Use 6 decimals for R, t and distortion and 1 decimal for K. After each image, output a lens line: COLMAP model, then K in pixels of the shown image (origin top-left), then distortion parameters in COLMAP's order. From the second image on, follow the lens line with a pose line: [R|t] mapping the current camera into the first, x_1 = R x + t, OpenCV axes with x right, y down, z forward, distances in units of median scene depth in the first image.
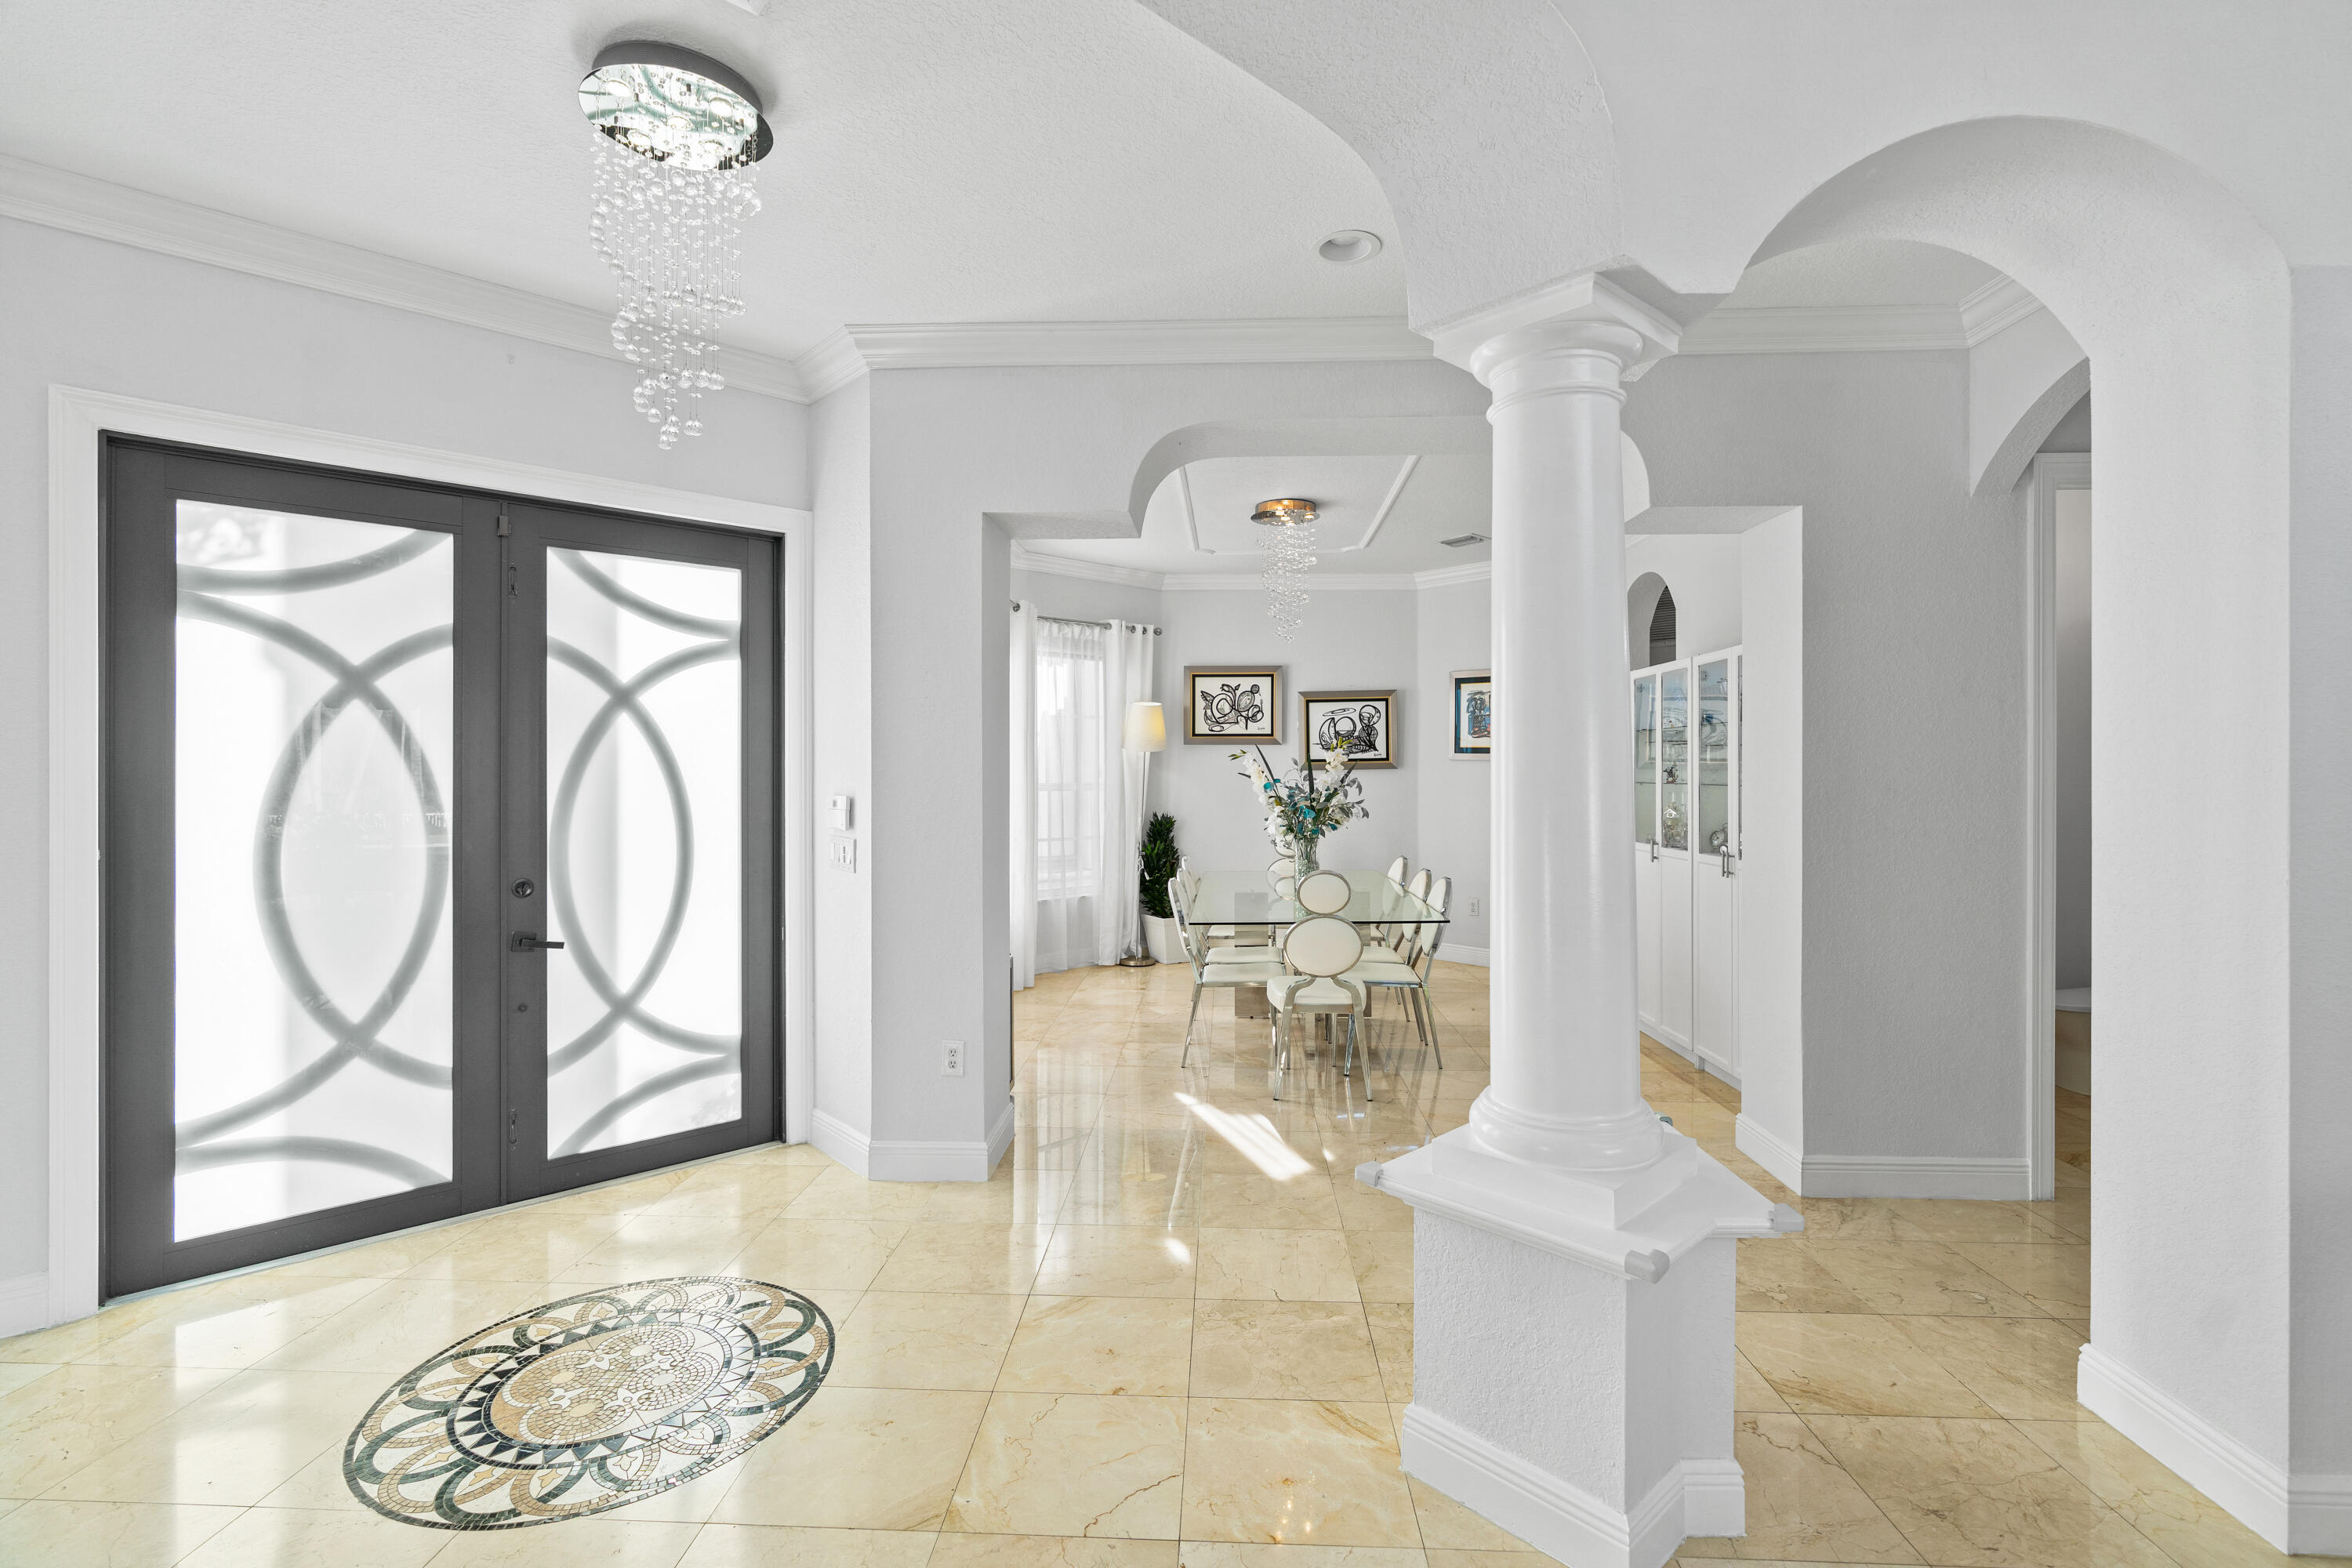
lens RADIAL K [[1065.6, 0, 1183.5], [0, 1065.6, 773.9], [0, 0, 1]] dist [-0.012121, 0.005991]
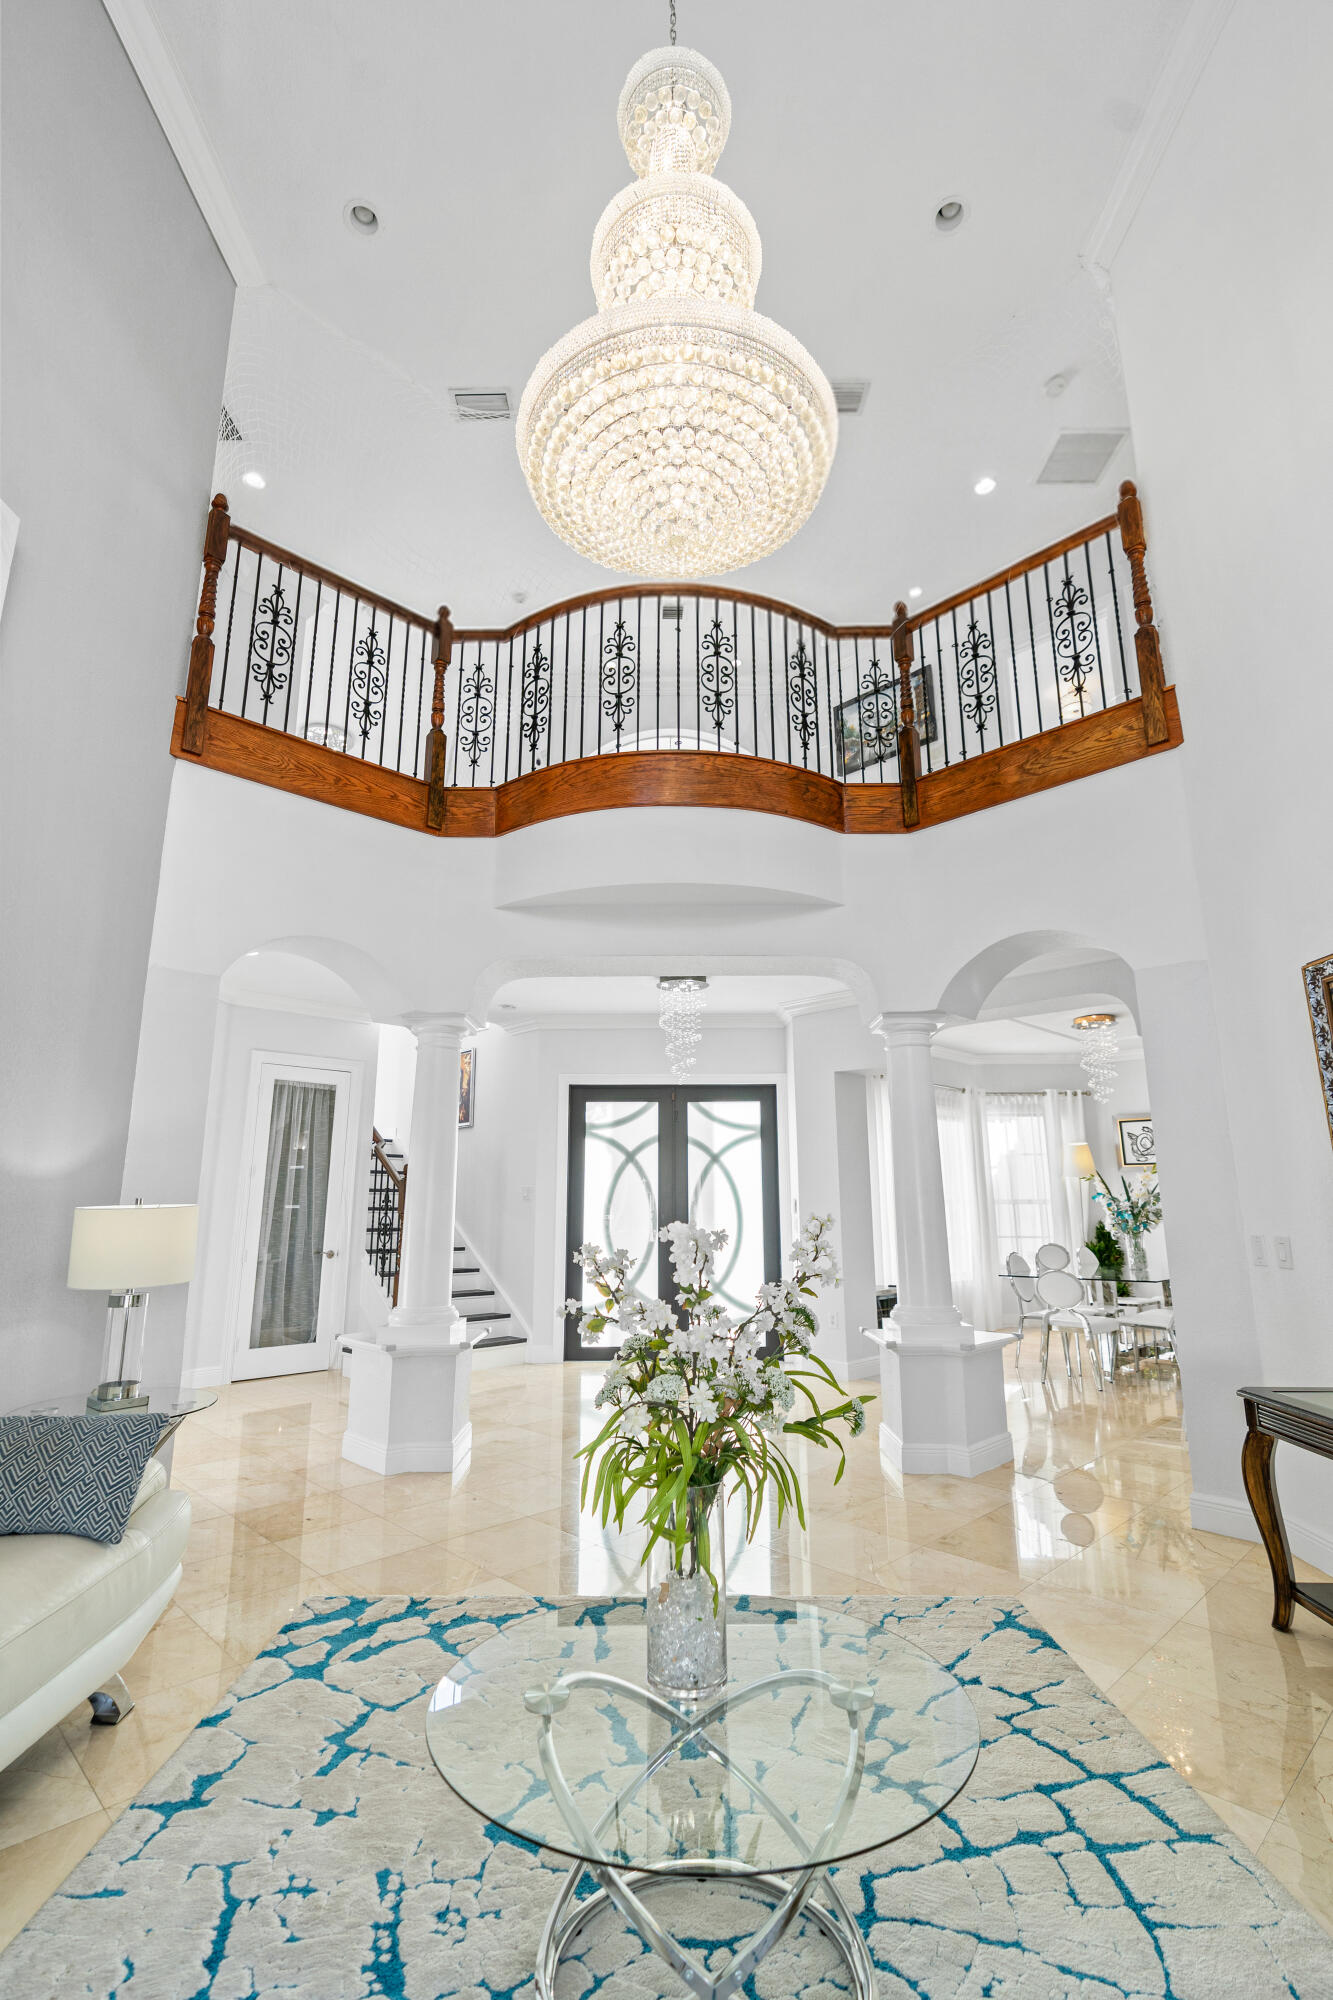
lens RADIAL K [[906.2, 0, 648.7], [0, 906.2, 1007.9], [0, 0, 1]] dist [-0.012121, 0.005991]
pose [[0.723252, -0.144420, -0.675315, 0.612552], [-0.001847, 0.977481, -0.211017, 0.023068], [0.690582, 0.153866, 0.706698, -0.482955]]
